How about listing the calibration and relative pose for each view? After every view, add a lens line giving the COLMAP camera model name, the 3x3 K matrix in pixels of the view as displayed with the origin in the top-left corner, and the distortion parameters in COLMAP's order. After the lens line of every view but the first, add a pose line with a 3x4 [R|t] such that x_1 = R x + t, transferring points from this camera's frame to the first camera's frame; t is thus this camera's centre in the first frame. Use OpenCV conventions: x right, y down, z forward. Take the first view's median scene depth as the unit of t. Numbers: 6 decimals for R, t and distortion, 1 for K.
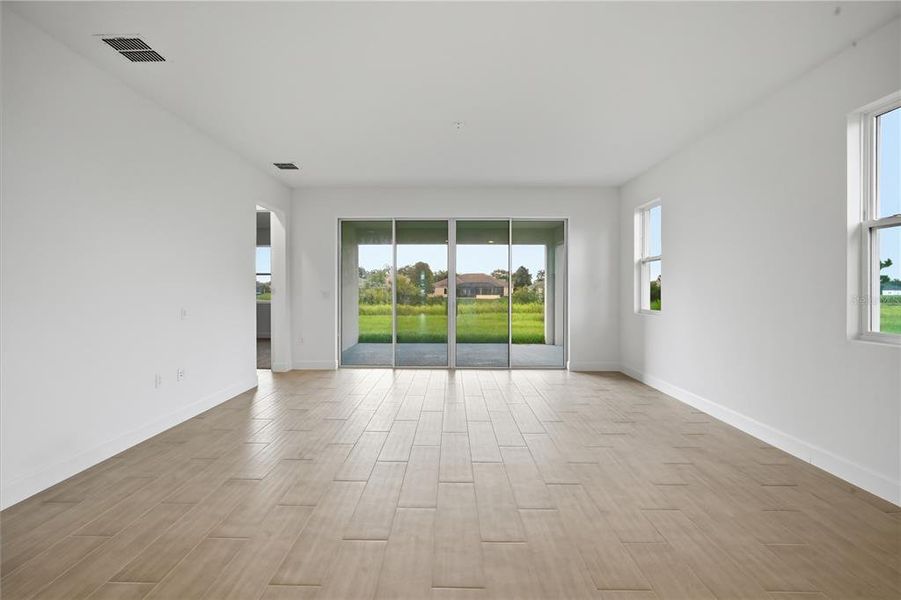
lens RADIAL K [[388.5, 0, 434.7], [0, 388.5, 298.4], [0, 0, 1]] dist [0.016992, 0.000014]
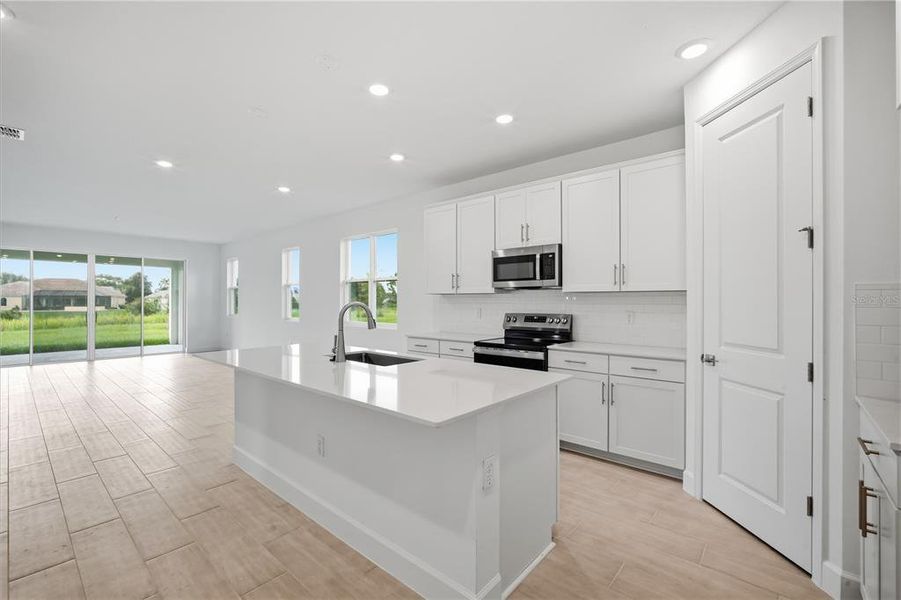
lens RADIAL K [[388.5, 0, 434.7], [0, 388.5, 298.4], [0, 0, 1]] dist [0.016992, 0.000014]
pose [[0.643696, -0.005347, 0.765263, -0.098957], [0.020524, 0.999737, -0.010279, -0.009864], [-0.765006, 0.022323, 0.643636, -0.350921]]
